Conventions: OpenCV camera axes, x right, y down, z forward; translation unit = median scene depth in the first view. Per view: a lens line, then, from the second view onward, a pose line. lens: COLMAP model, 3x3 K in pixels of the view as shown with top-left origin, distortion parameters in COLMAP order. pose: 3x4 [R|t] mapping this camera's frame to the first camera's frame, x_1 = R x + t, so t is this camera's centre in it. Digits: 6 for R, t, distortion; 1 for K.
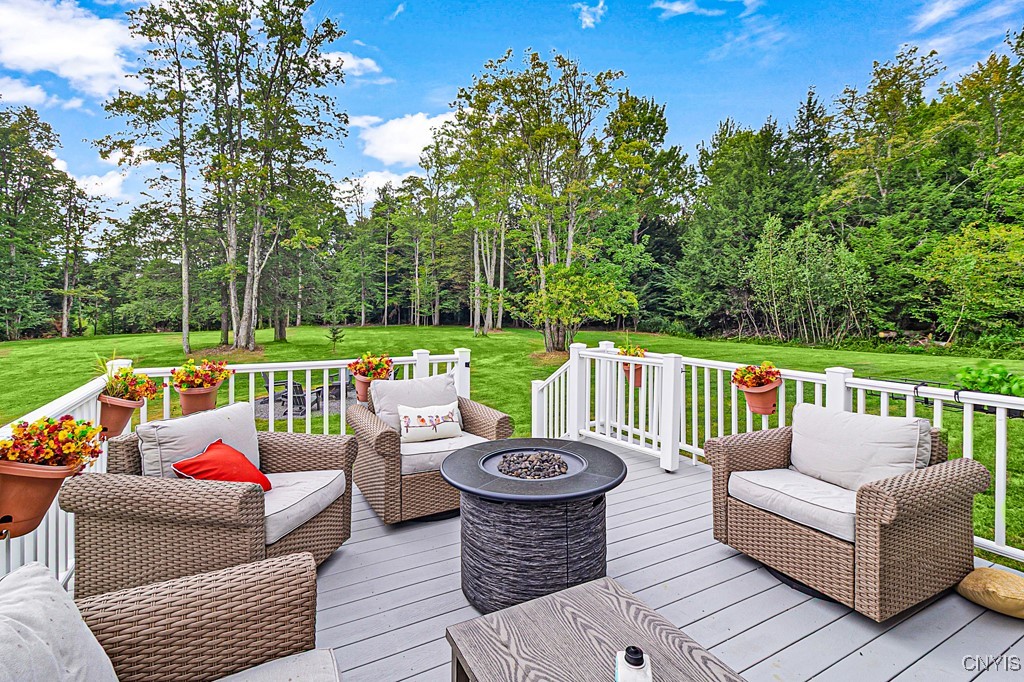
lens RADIAL K [[480.3, 0, 511.6], [0, 480.3, 307.3], [0, 0, 1]] dist [0.001015, 0.000310]
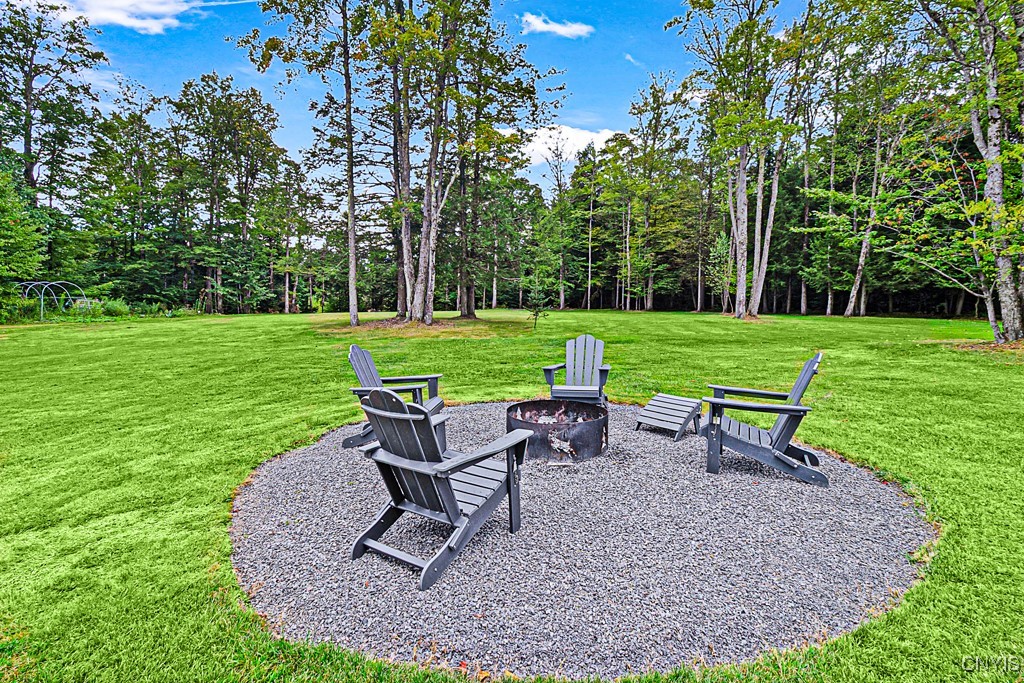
lens RADIAL K [[480.3, 0, 511.6], [0, 480.3, 307.8], [0, 0, 1]] dist [0.001015, 0.000310]
pose [[0.925696, 0.007934, -0.378184, -0.069744], [-0.003002, 0.999903, 0.013631, 0.025275], [0.378255, -0.011483, 0.925630, 0.173585]]
